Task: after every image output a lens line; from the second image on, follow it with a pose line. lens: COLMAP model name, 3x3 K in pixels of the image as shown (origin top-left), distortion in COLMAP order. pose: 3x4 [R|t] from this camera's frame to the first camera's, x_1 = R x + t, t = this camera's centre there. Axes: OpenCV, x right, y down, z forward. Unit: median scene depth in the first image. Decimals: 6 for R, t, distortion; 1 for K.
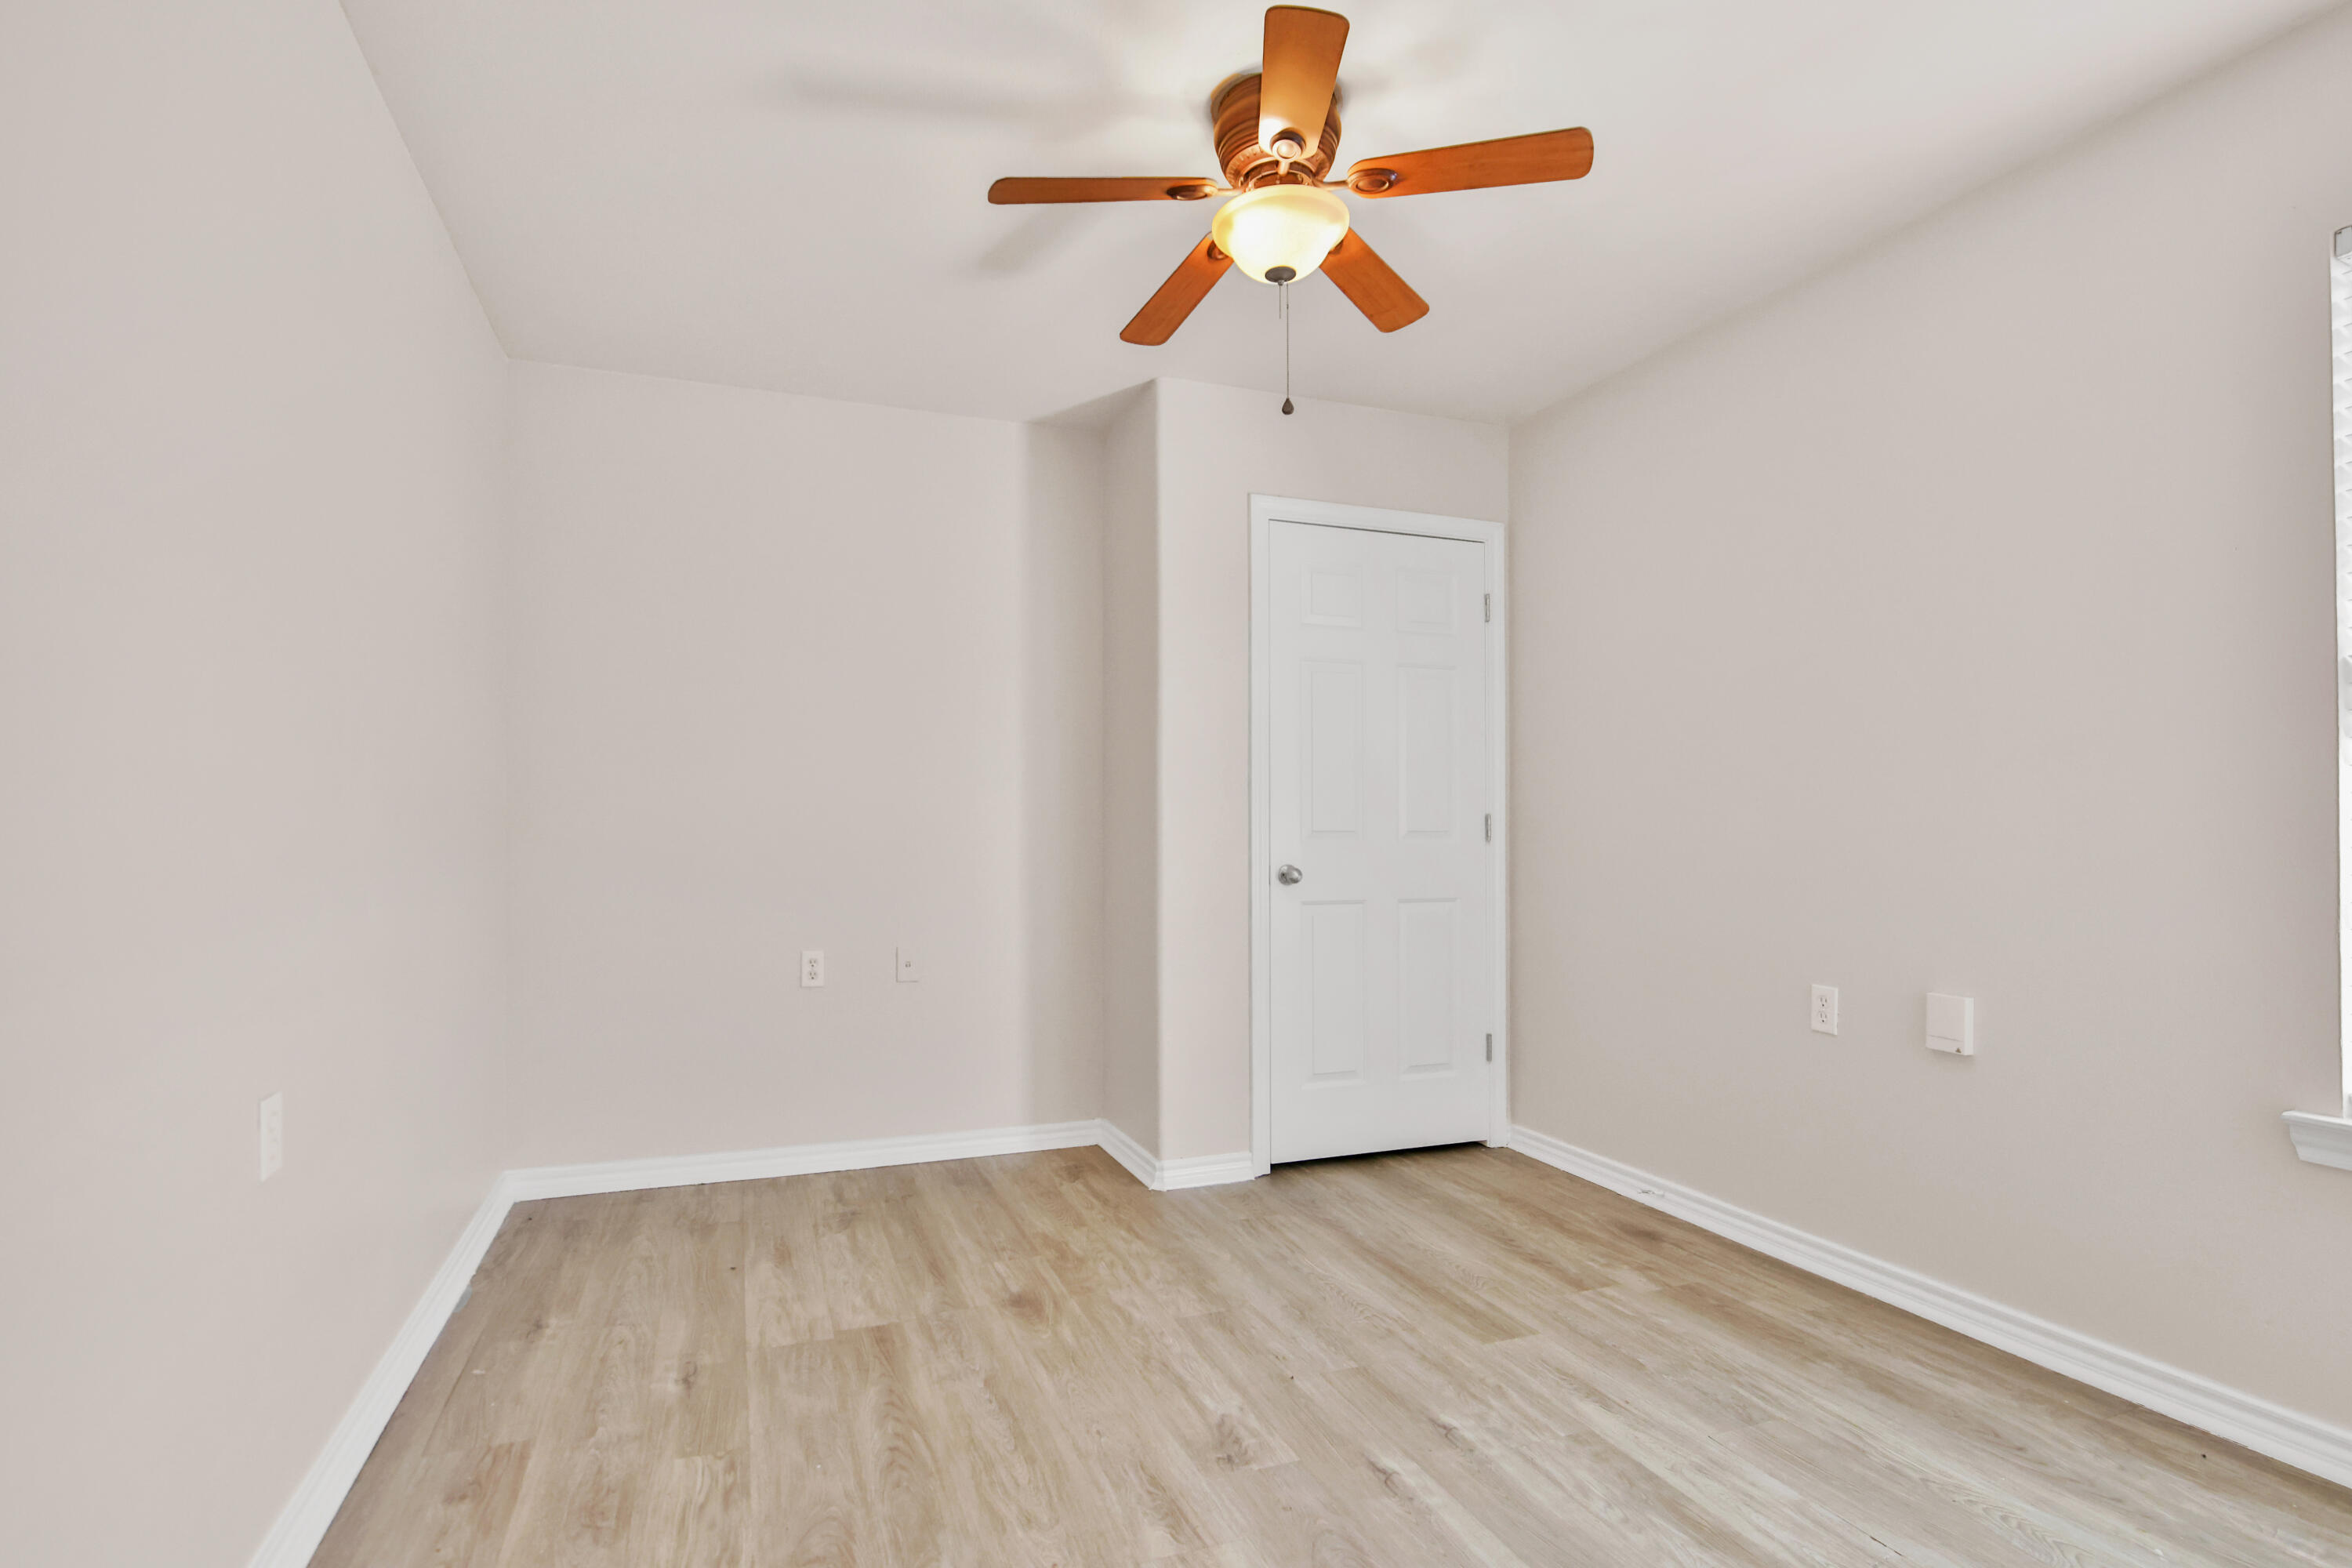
lens RADIAL K [[1144.1, 0, 1179.8], [0, 1144.1, 842.7], [0, 0, 1]] dist [-0.002353, -0.011333]
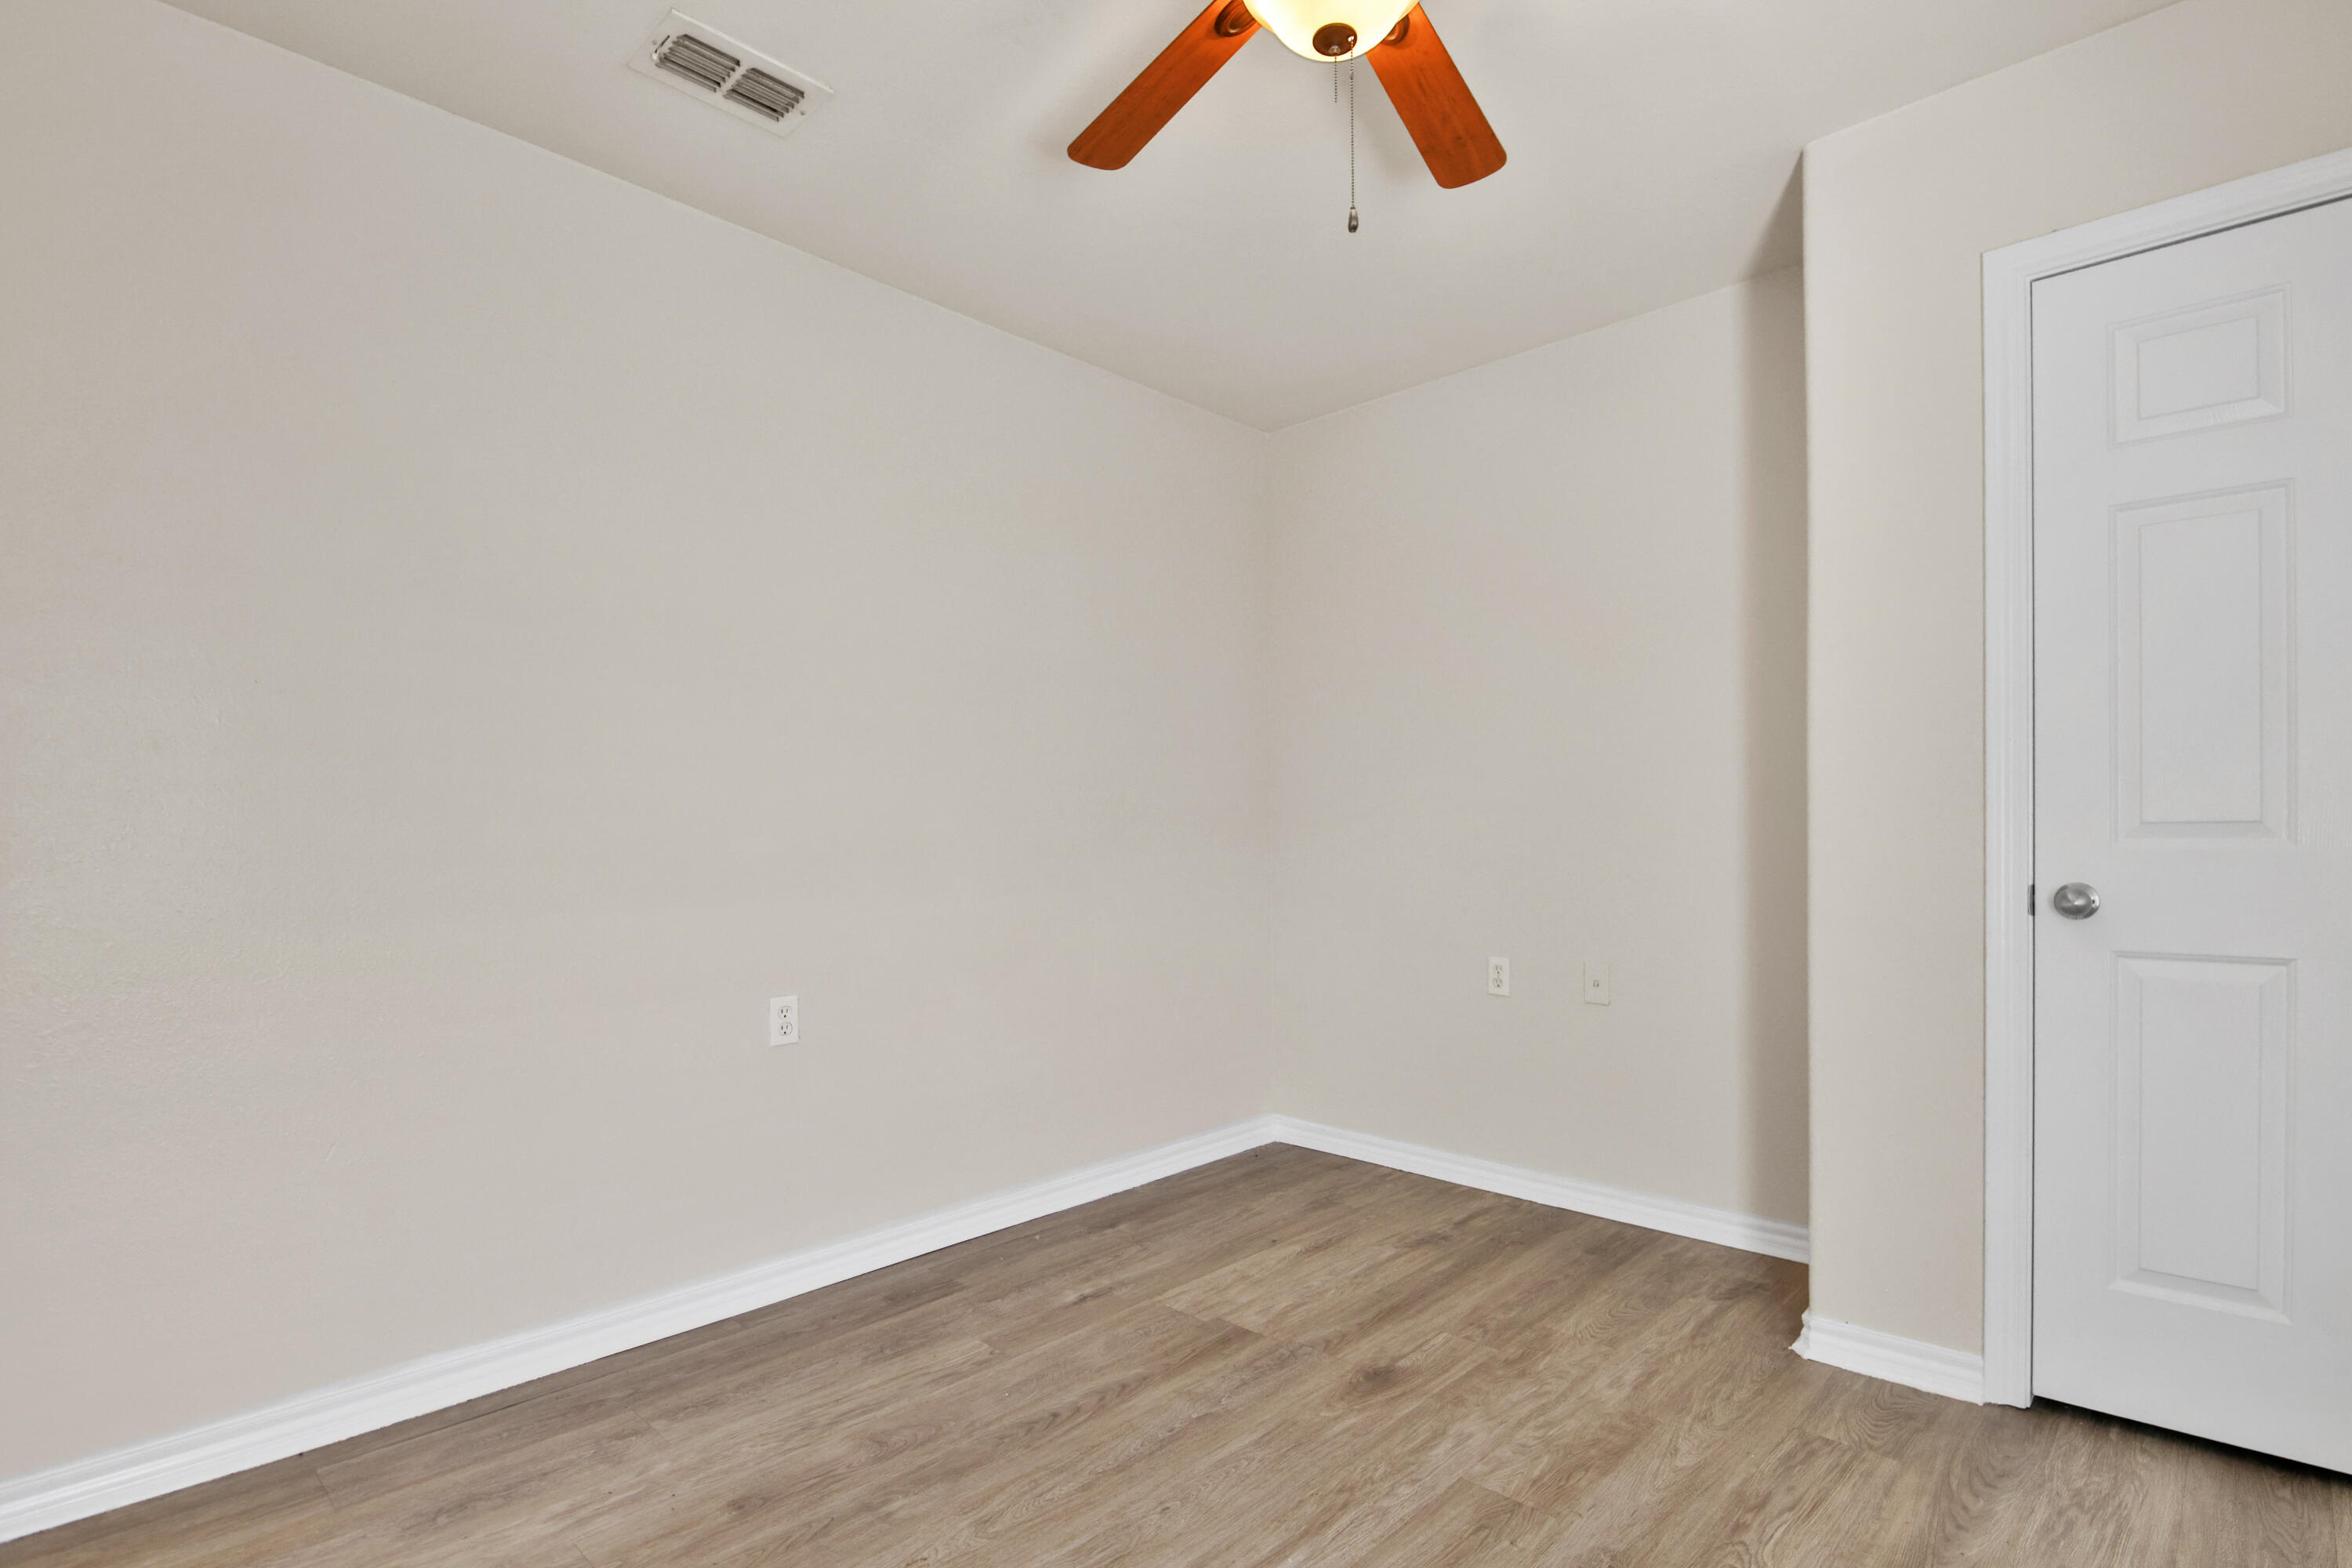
lens RADIAL K [[1144.1, 0, 1179.8], [0, 1144.1, 842.7], [0, 0, 1]] dist [-0.002353, -0.011333]
pose [[0.422324, 0.002597, -0.906441, 0.525628], [0.000575, 0.999995, 0.003133, -0.003151], [0.906445, -0.001844, 0.422320, 0.454652]]
